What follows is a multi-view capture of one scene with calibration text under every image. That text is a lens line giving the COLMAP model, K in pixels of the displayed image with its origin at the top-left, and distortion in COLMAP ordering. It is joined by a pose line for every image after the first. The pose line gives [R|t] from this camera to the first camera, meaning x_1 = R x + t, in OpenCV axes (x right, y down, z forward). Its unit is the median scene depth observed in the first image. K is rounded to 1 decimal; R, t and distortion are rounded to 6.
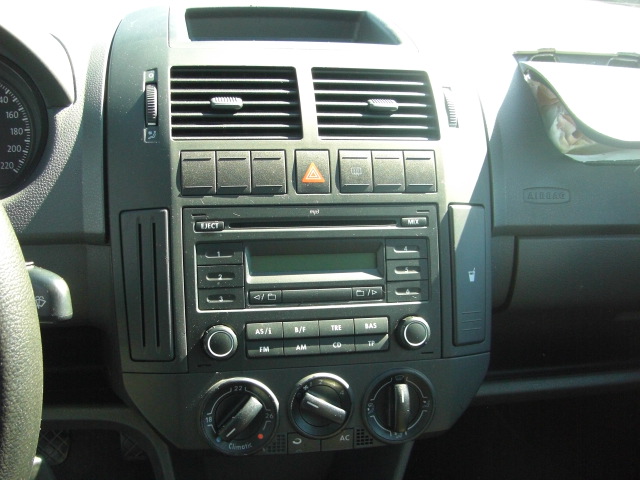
lens RADIAL K [[714.9, 0, 307.0], [0, 714.9, 250.2], [0, 0, 1]] dist [-0.123326, 0.000000]
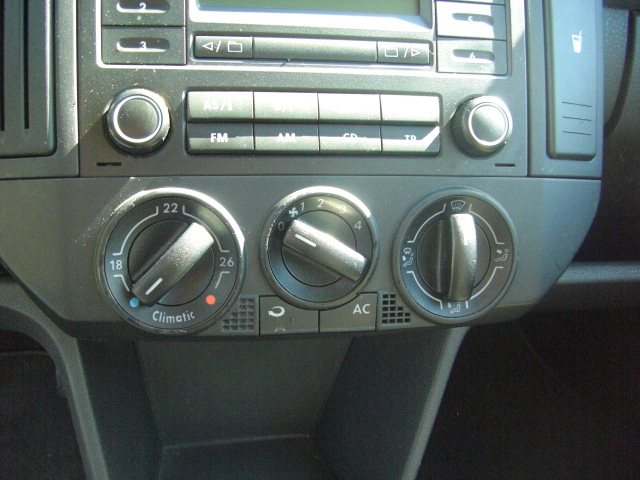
lens RADIAL K [[714.9, 0, 319.8], [0, 714.9, 242.1], [0, 0, 1]] dist [-0.123326, 0.000000]
pose [[0.999735, 0.013750, 0.018471, 0.008816], [-0.014141, 0.999675, 0.021229, 0.201703], [-0.018173, -0.021485, 0.999604, 0.436025]]
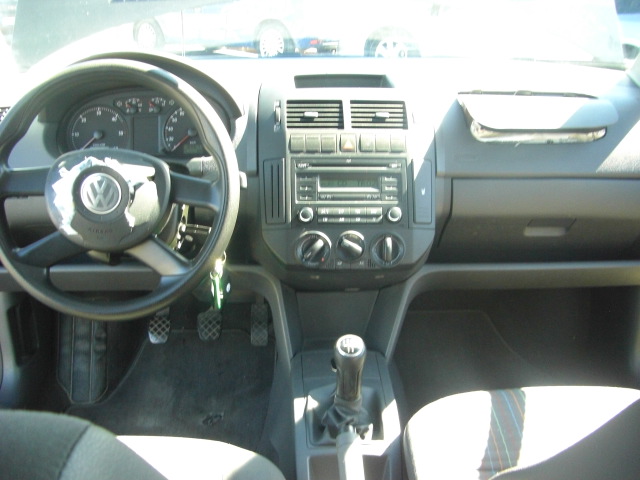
lens RADIAL K [[714.9, 0, 315.9], [0, 714.9, 242.2], [0, 0, 1]] dist [-0.123326, 0.000000]
pose [[0.989692, 0.002775, -0.143184, 0.230405], [-0.018310, 0.994059, -0.107293, 0.443470], [0.142035, 0.108809, 0.983863, -1.195993]]
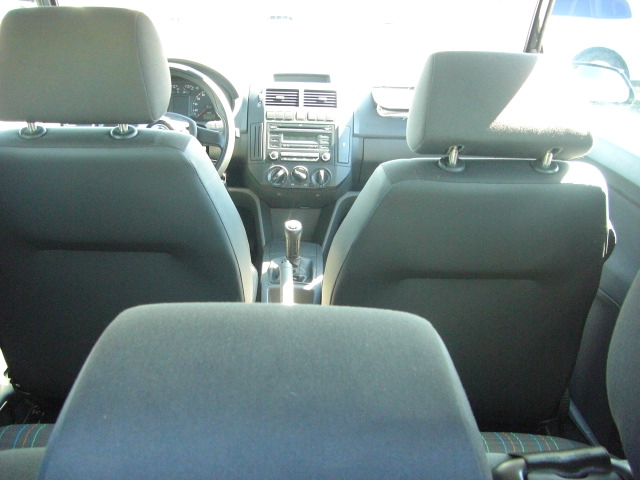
lens RADIAL K [[714.9, 0, 314.7], [0, 714.9, 234.9], [0, 0, 1]] dist [-0.123326, 0.000000]
pose [[0.987348, 0.034672, -0.154731, 0.696611], [-0.051563, 0.992972, -0.106523, 0.931942], [0.149950, 0.113153, 0.982197, -2.672189]]
